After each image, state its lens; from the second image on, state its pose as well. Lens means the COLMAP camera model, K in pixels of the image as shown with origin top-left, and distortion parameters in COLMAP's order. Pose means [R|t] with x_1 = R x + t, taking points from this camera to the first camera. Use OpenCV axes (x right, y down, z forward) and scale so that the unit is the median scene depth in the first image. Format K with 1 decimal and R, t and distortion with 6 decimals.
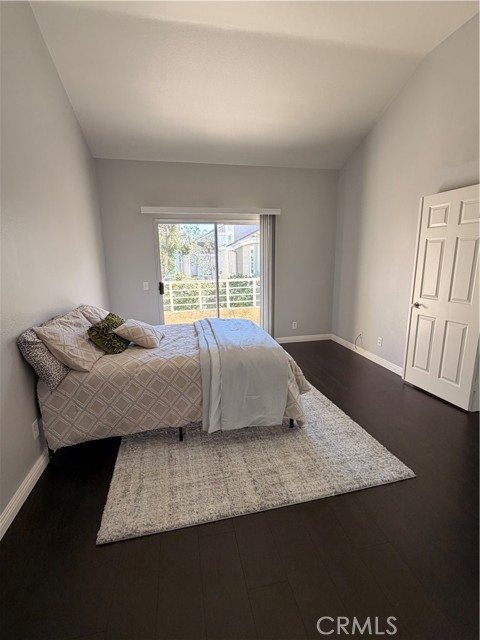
lens RADIAL K [[295.8, 0, 241.1], [0, 295.8, 316.2], [0, 0, 1]] dist [0.011103, -0.000152]
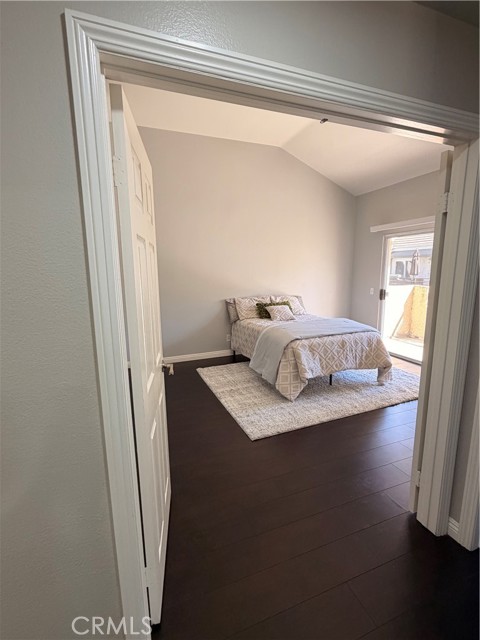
lens RADIAL K [[295.8, 0, 241.9], [0, 295.8, 318.5], [0, 0, 1]] dist [0.011103, -0.000152]
pose [[0.163749, 0.178536, -0.970212, 1.526473], [-0.185389, 0.971534, 0.147490, -0.145837], [0.968926, 0.155715, 0.192186, 0.542528]]
